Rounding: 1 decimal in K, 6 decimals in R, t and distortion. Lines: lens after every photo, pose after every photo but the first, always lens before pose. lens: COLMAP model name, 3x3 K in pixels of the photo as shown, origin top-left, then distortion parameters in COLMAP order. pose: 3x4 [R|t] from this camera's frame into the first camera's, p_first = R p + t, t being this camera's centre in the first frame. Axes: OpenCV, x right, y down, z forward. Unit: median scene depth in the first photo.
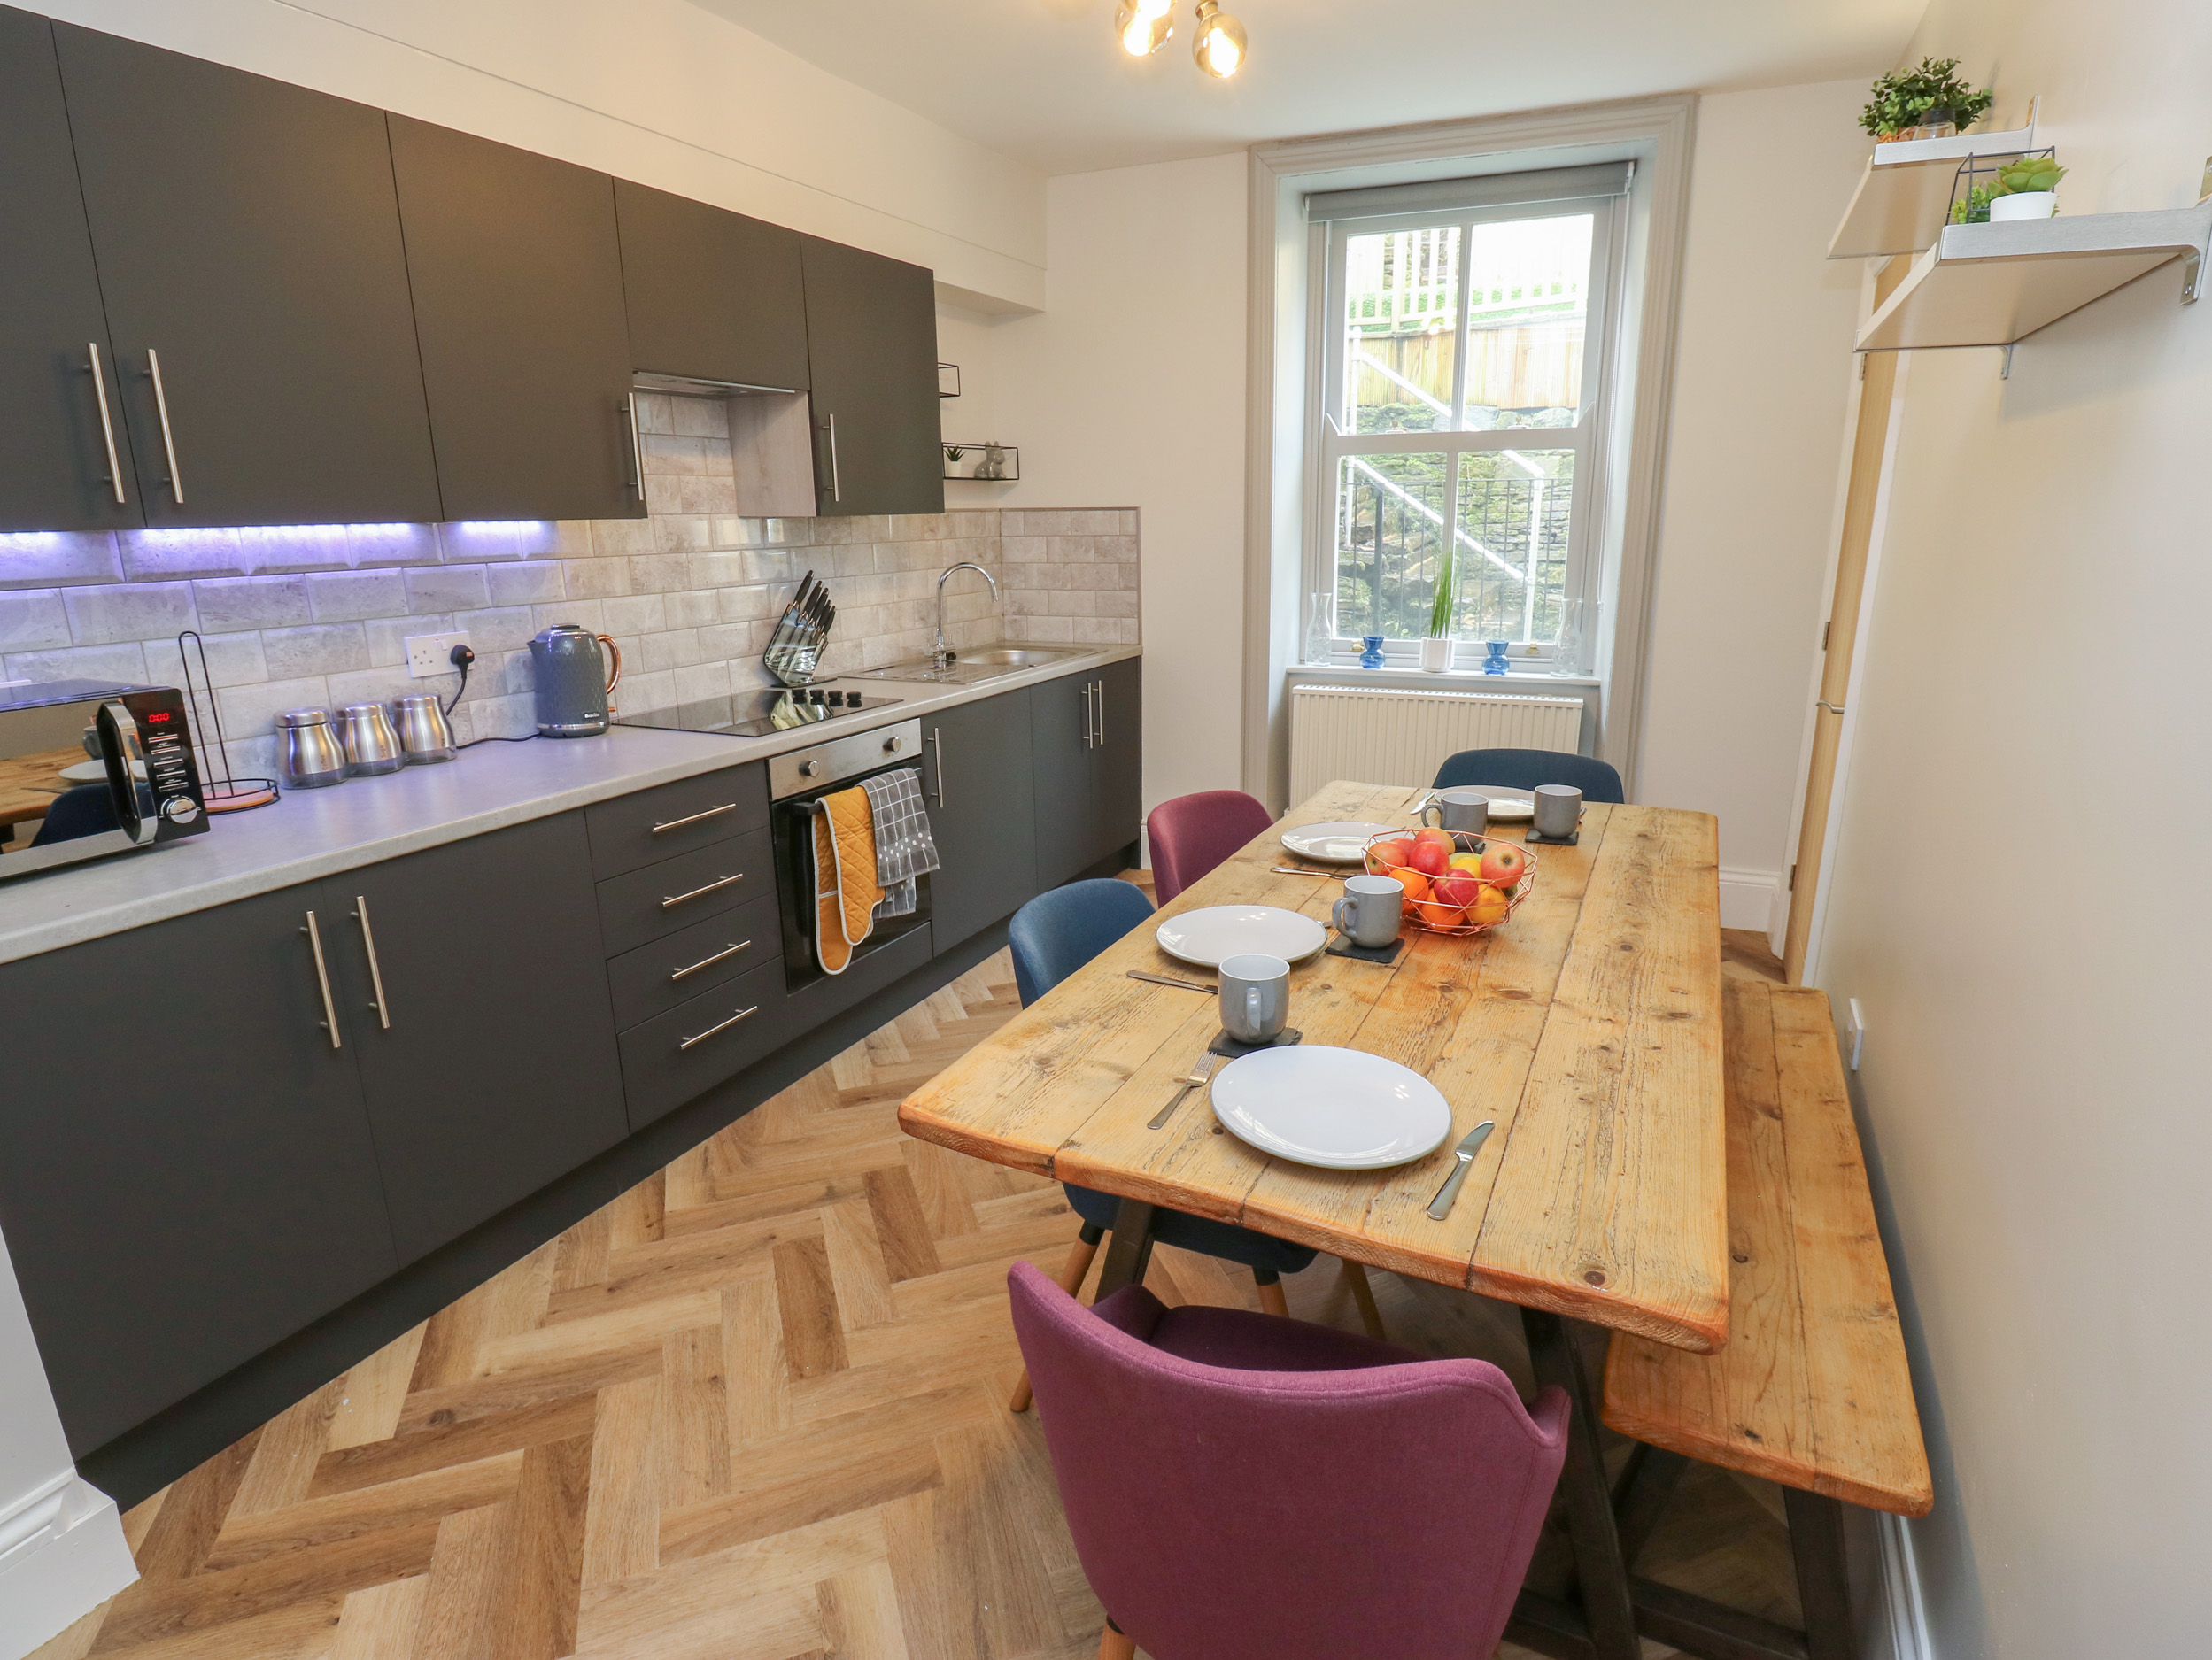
lens RADIAL K [[1162.1, 0, 1125.9], [0, 1162.1, 821.1], [0, 0, 1]] dist [0.005396, -0.015500]
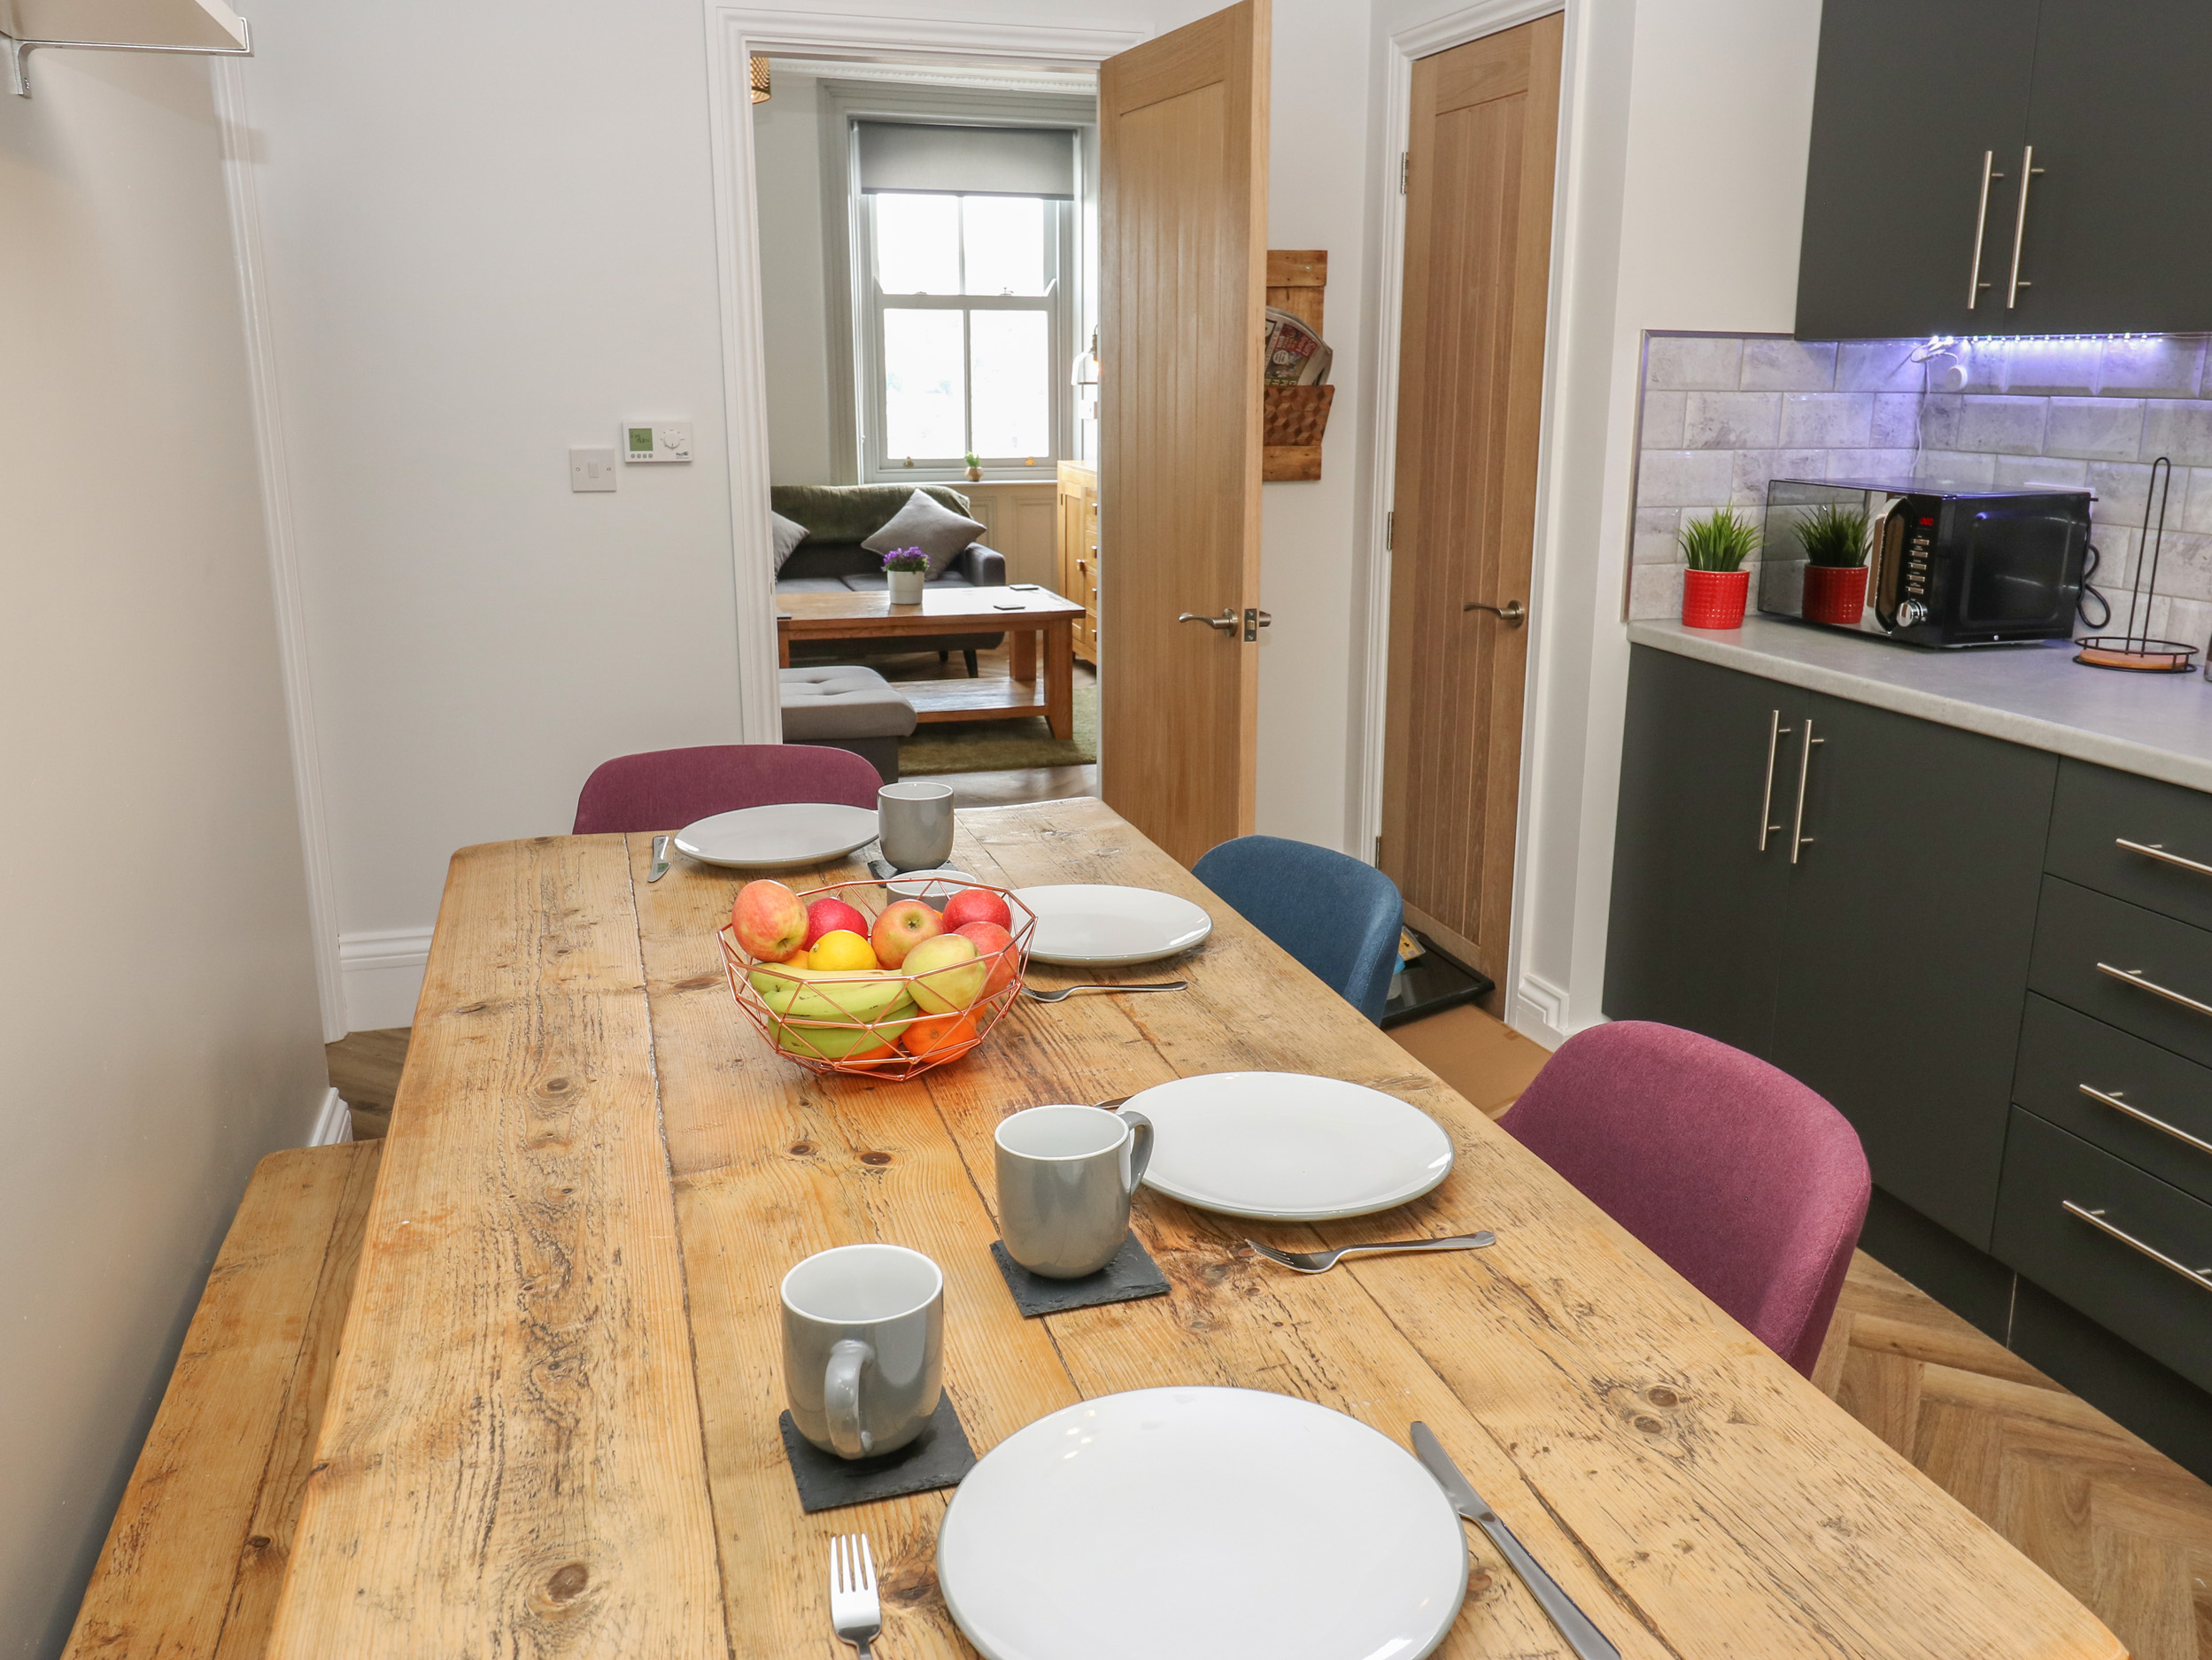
lens RADIAL K [[1762.6, 0, 1142.9], [0, 1762.6, 811.7], [0, 0, 1]] dist [0.013600, -0.001528]
pose [[-0.726048, 0.175997, -0.664740, 0.548344], [-0.176675, 0.886497, 0.427679, -0.299323], [0.664560, 0.427958, -0.612545, 1.179543]]
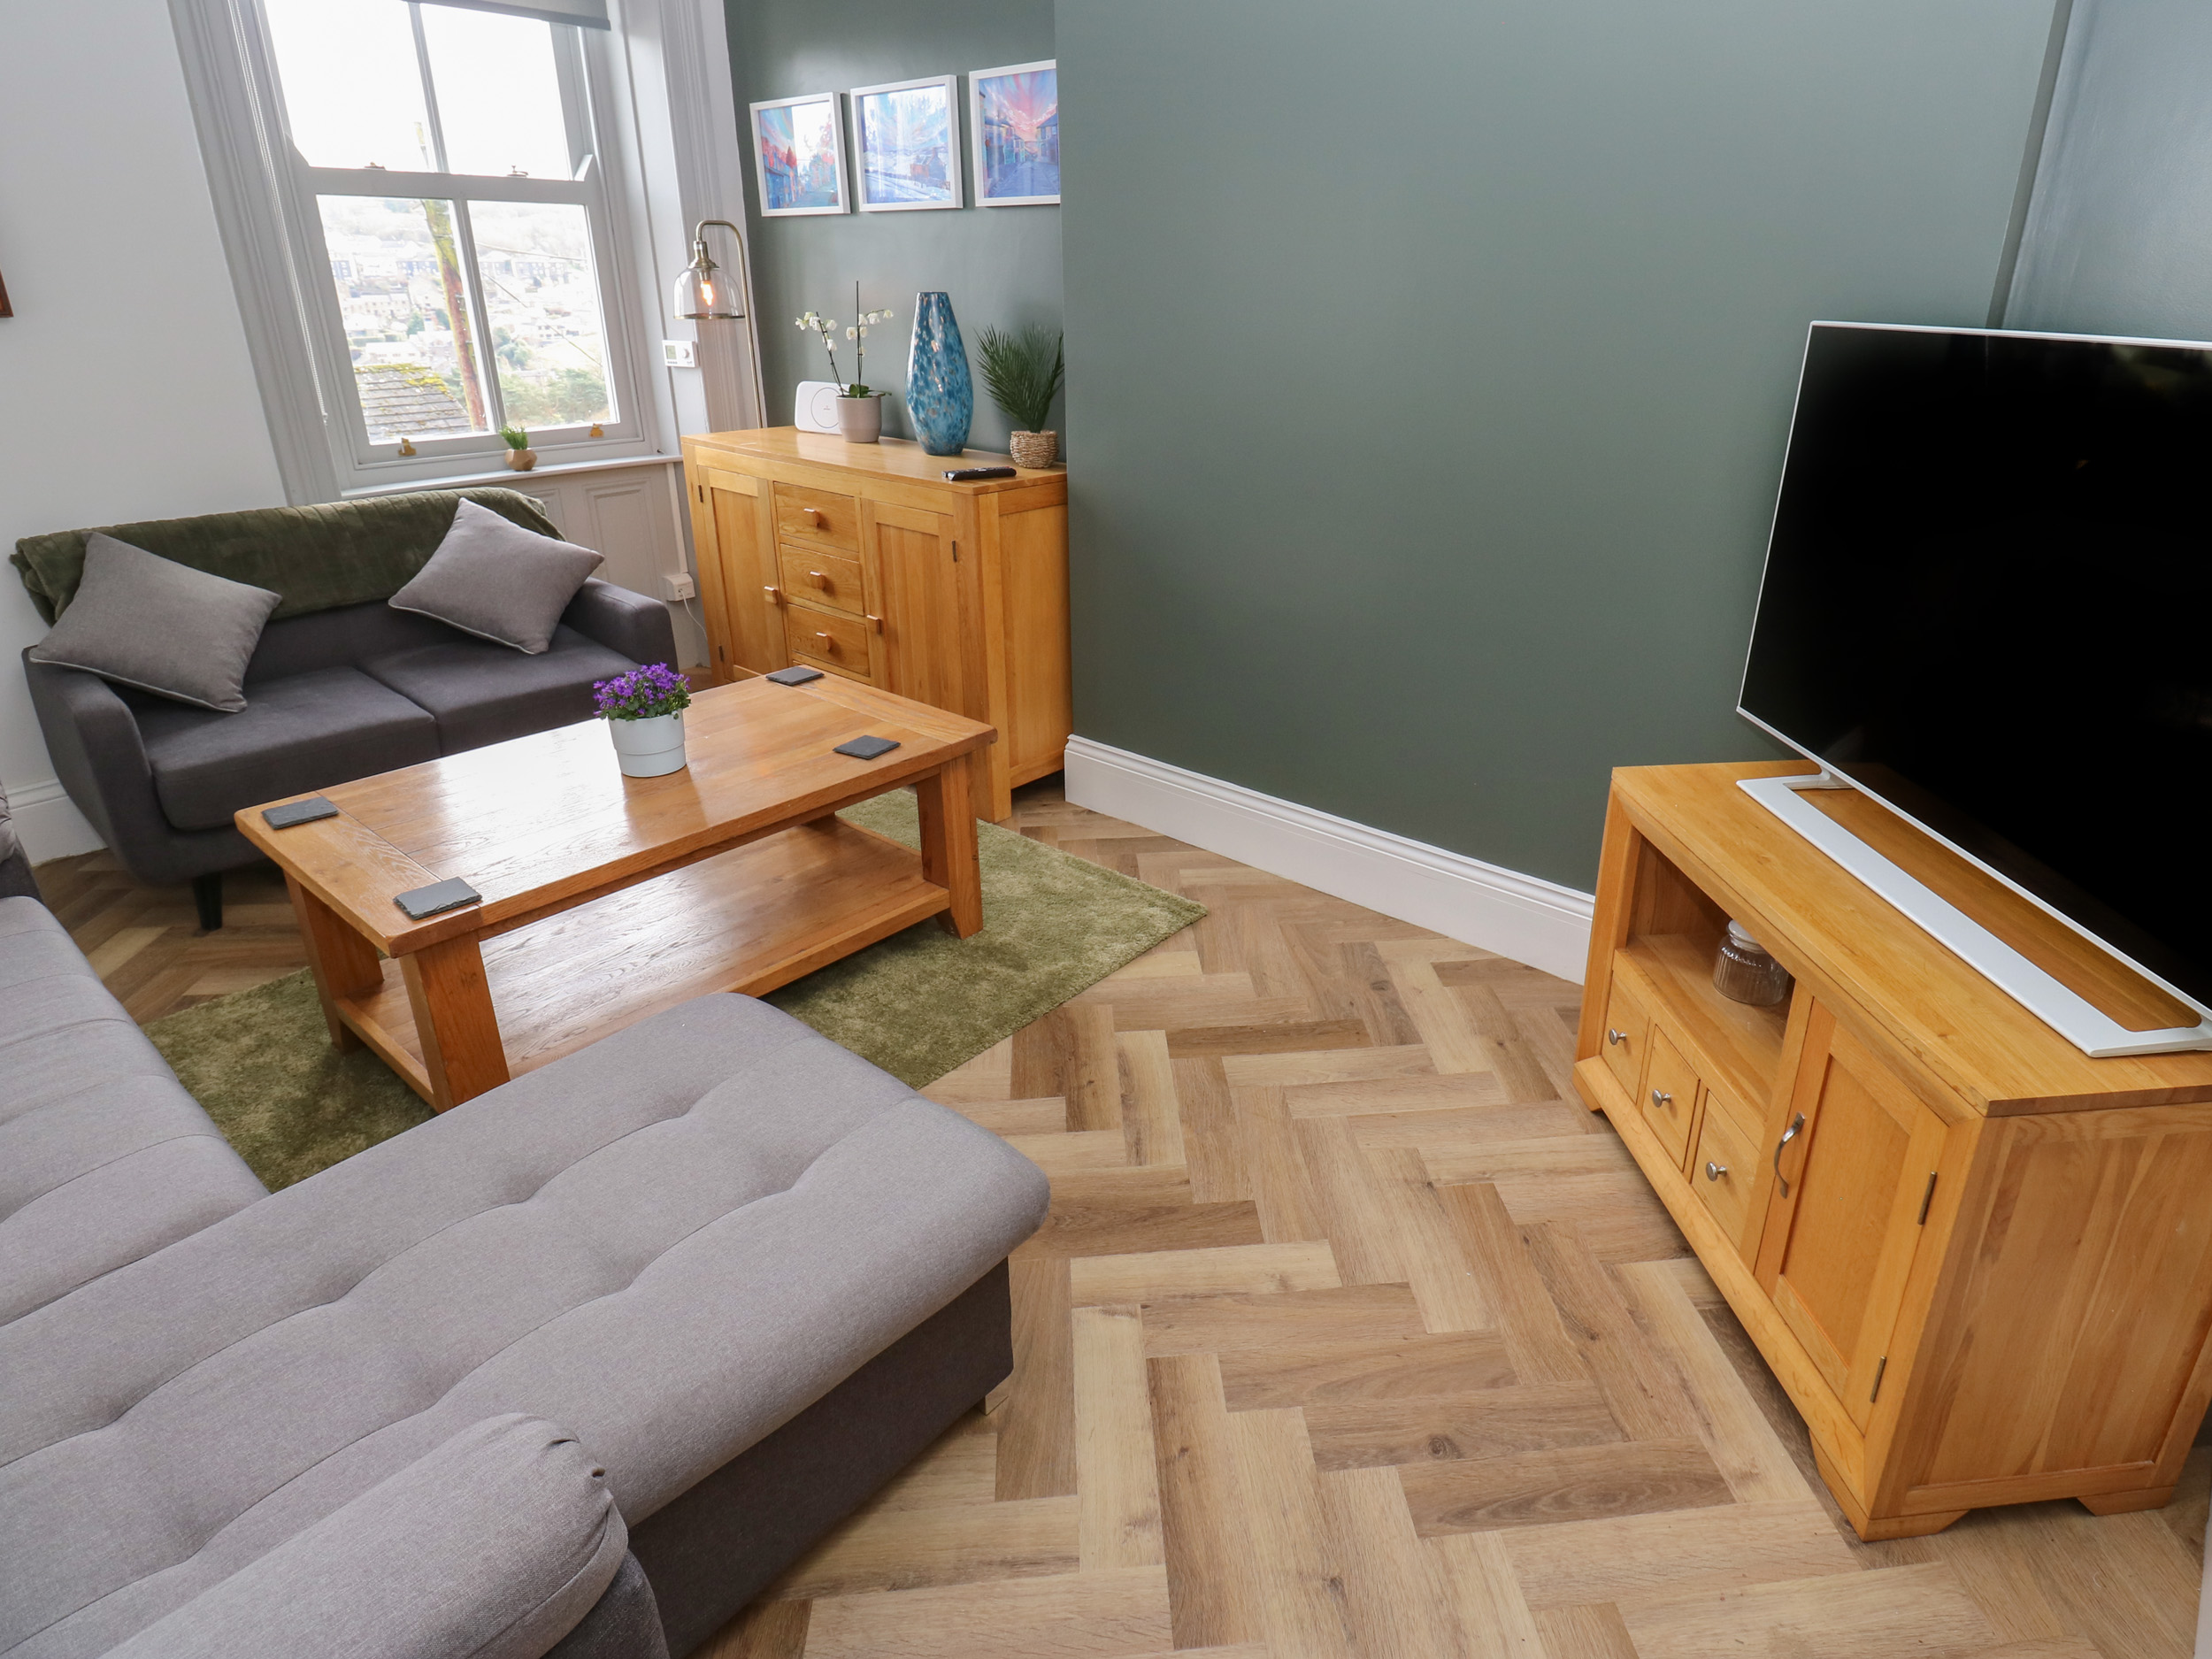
lens RADIAL K [[1250.9, 0, 1190.7], [0, 1250.9, 777.0], [0, 0, 1]] dist [0.003868, -0.015526]
pose [[-0.243041, 0.364961, -0.898741, -0.224553], [-0.254534, 0.870060, 0.422146, 0.101548], [0.936025, 0.331359, -0.118566, -0.291484]]
